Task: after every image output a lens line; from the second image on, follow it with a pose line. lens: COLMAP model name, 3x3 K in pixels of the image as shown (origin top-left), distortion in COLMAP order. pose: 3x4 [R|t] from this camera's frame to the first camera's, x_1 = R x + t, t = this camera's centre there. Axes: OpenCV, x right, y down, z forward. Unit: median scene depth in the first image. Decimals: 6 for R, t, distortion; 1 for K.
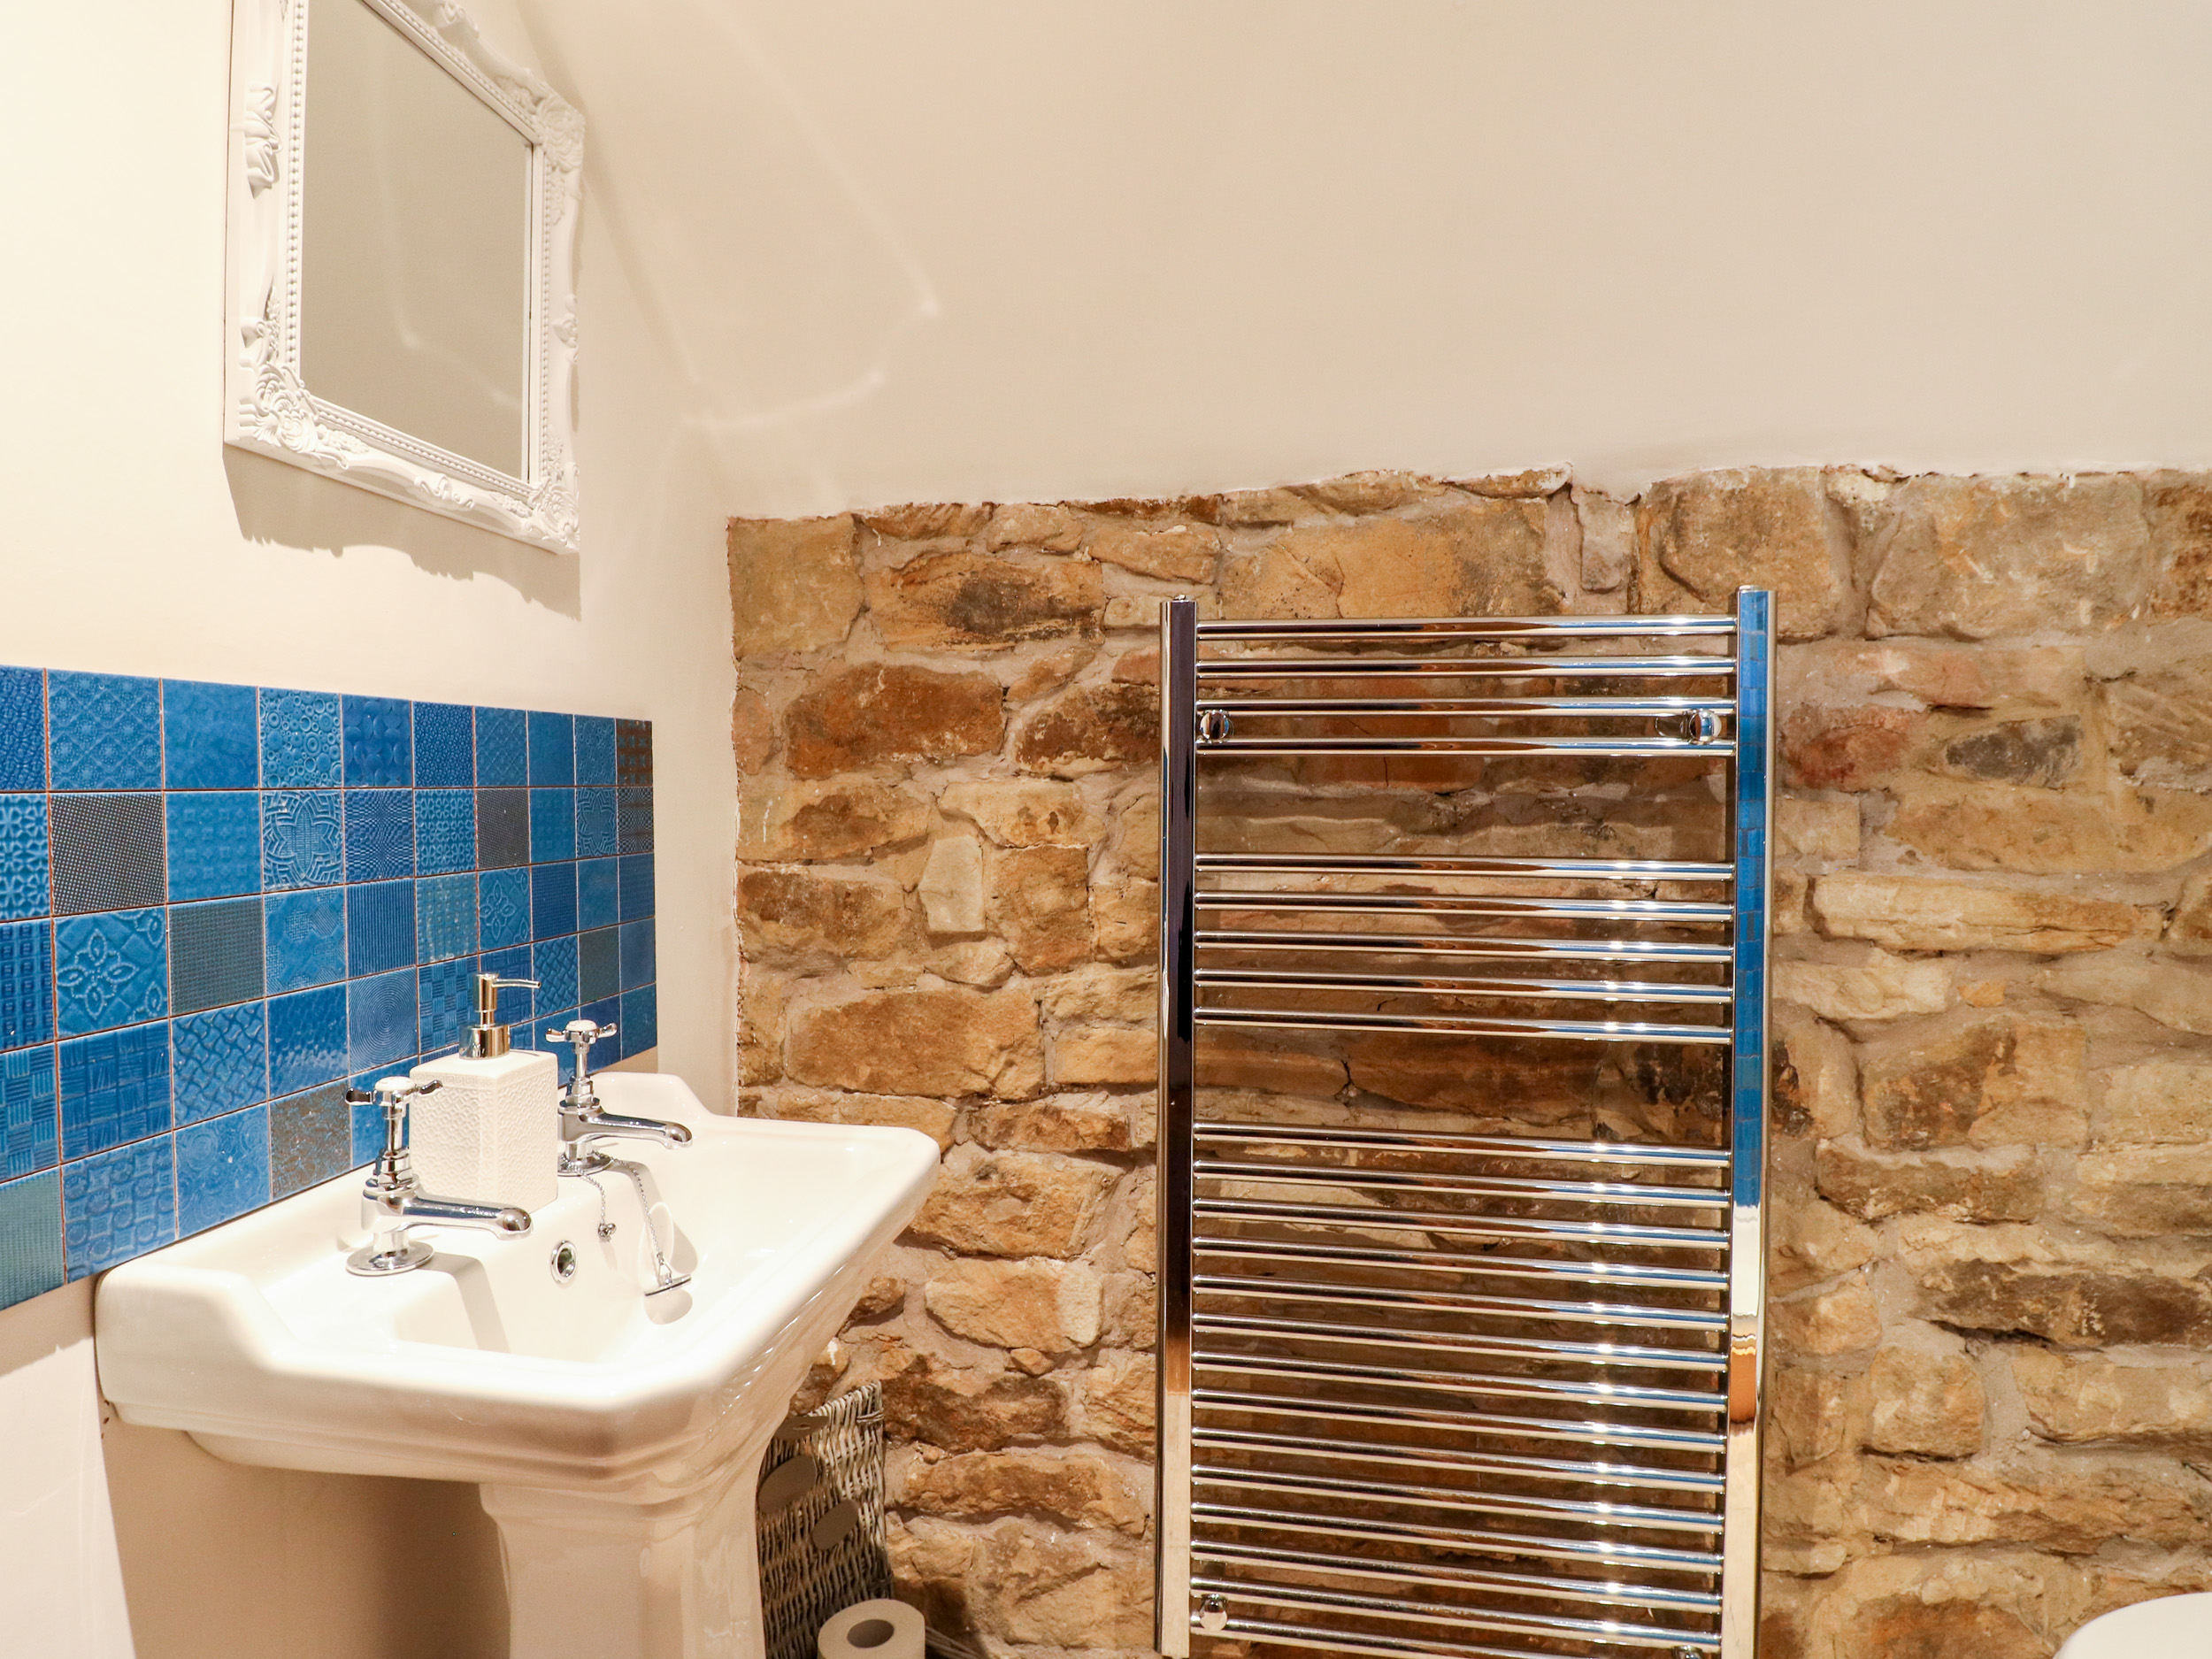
lens RADIAL K [[1166.6, 0, 1099.8], [0, 1166.6, 836.1], [0, 0, 1]] dist [-0.002021, -0.013002]
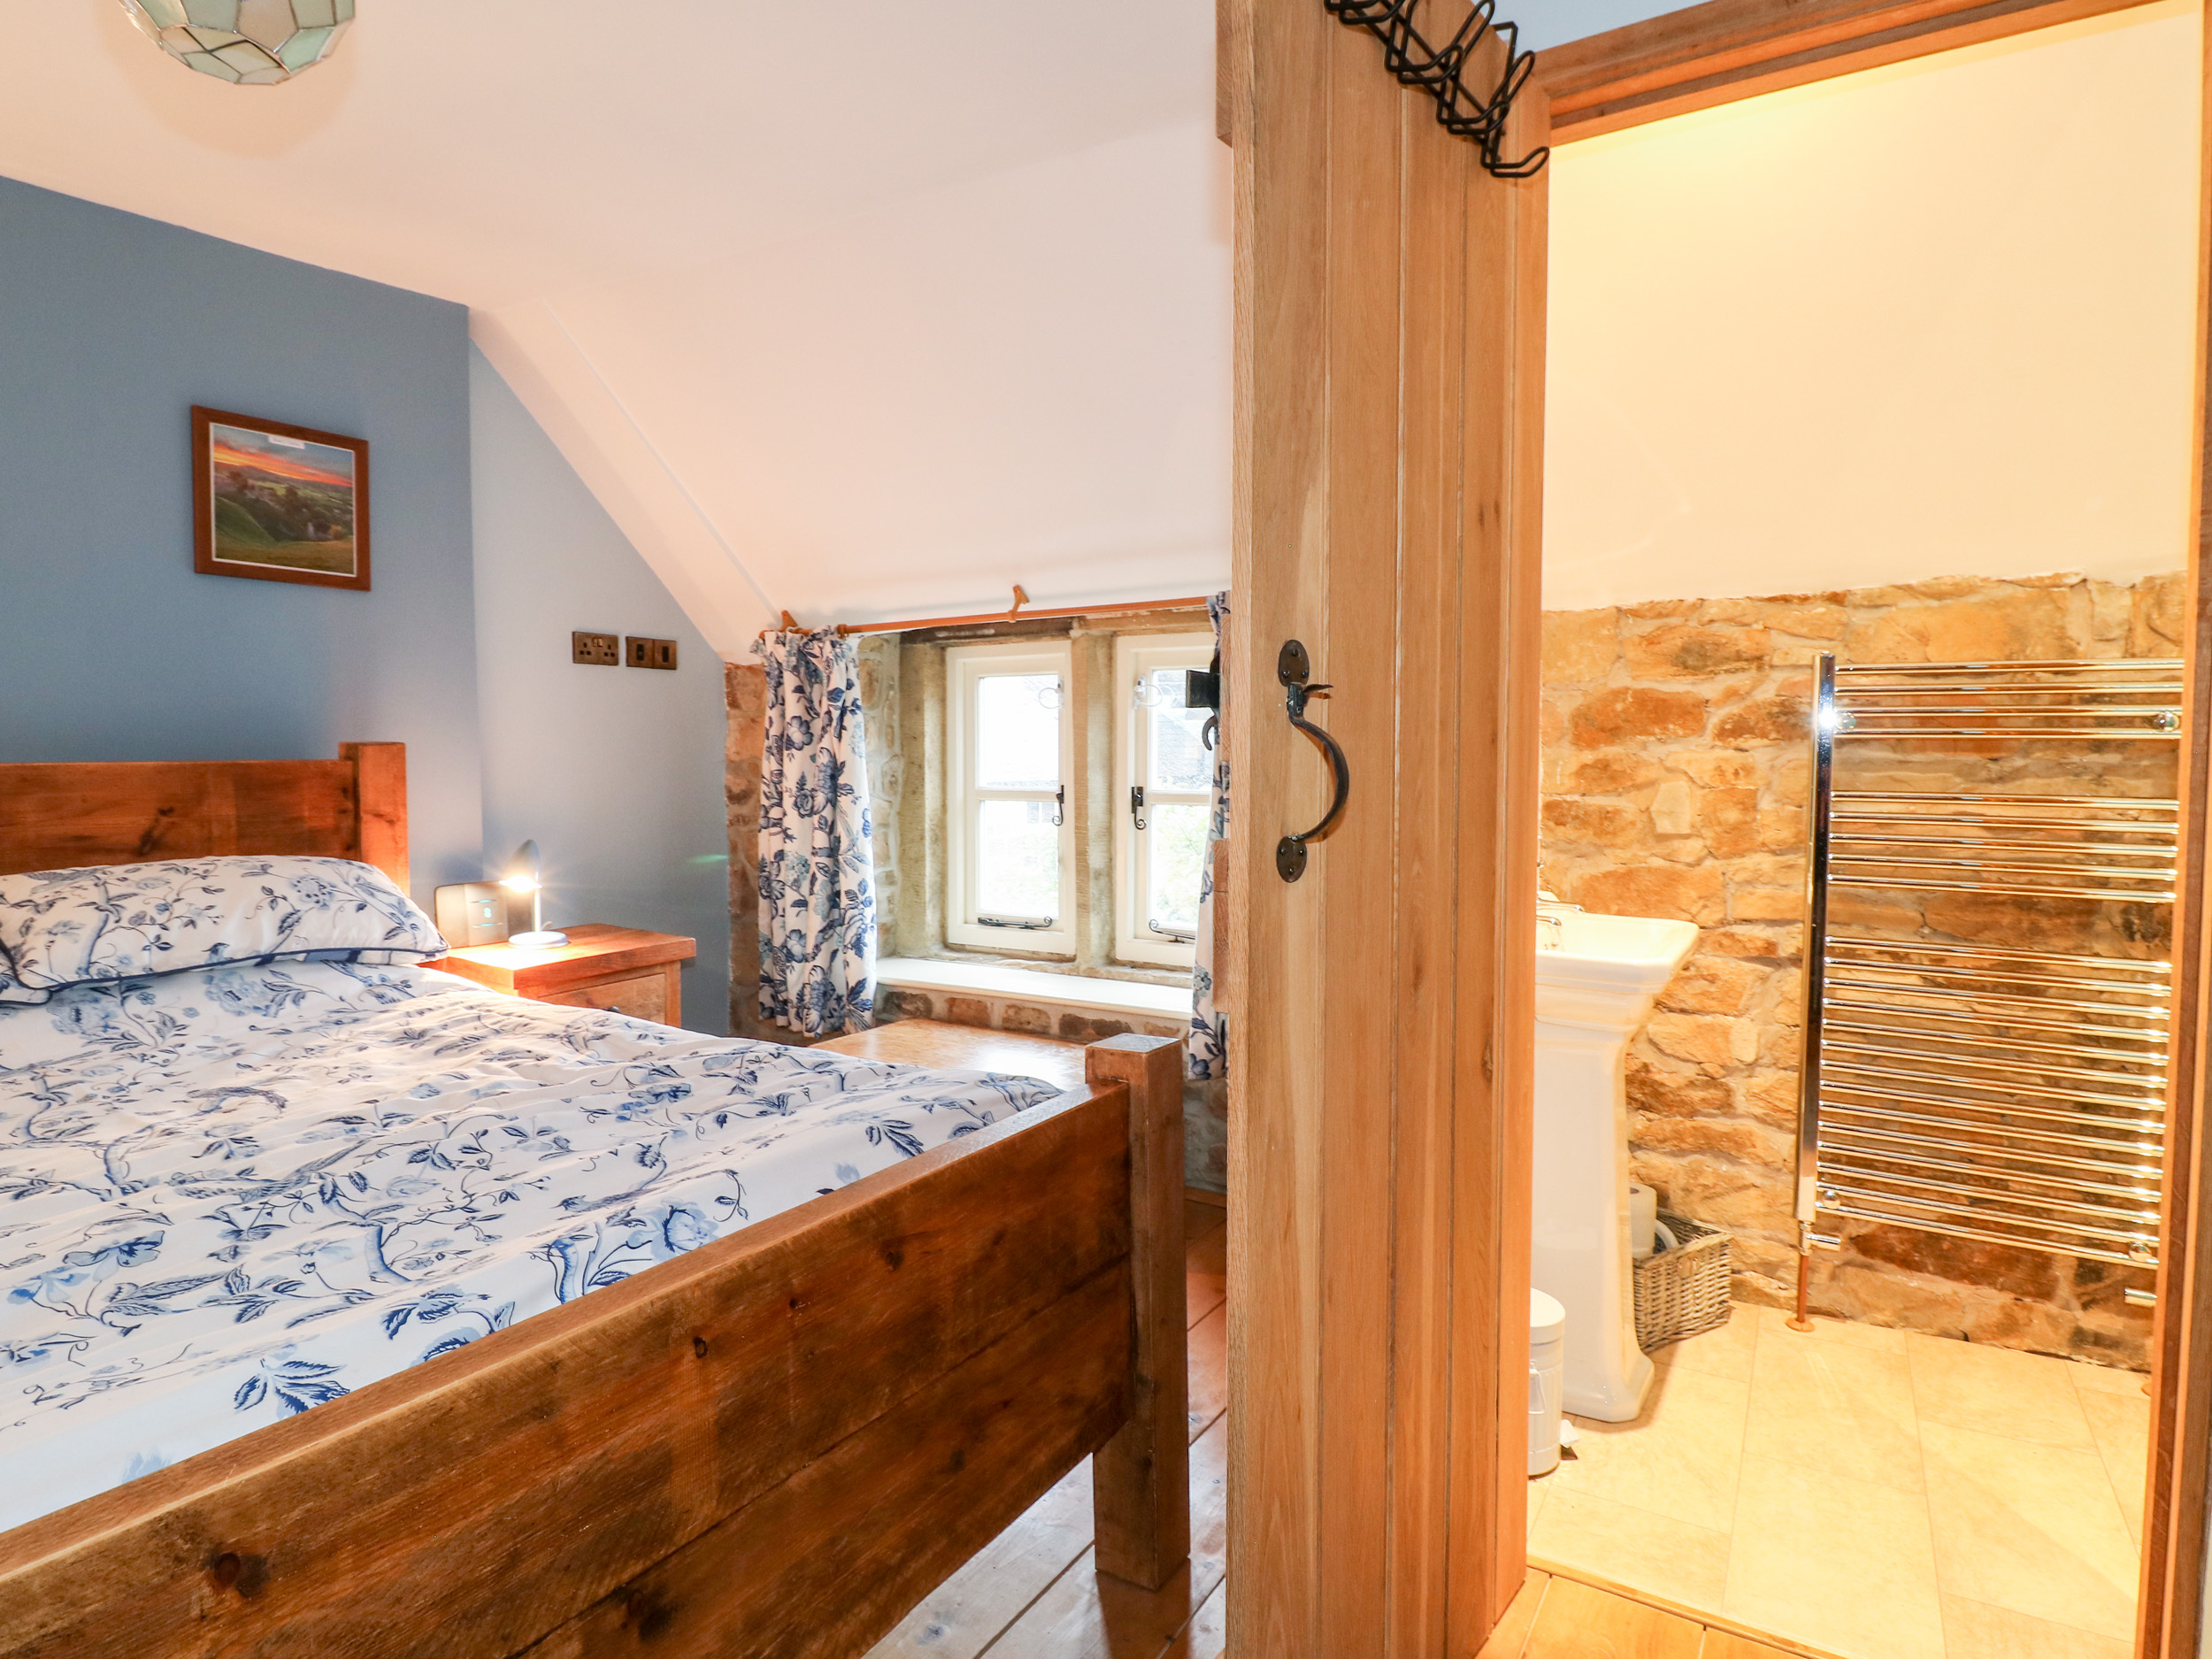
lens RADIAL K [[1166.6, 0, 1108.3], [0, 1166.6, 817.3], [0, 0, 1]] dist [-0.002021, -0.013002]
pose [[0.928373, 0.020503, -0.371085, -0.274114], [-0.011165, 0.999565, 0.027295, 0.016892], [0.371483, -0.021197, 0.928198, -1.048874]]
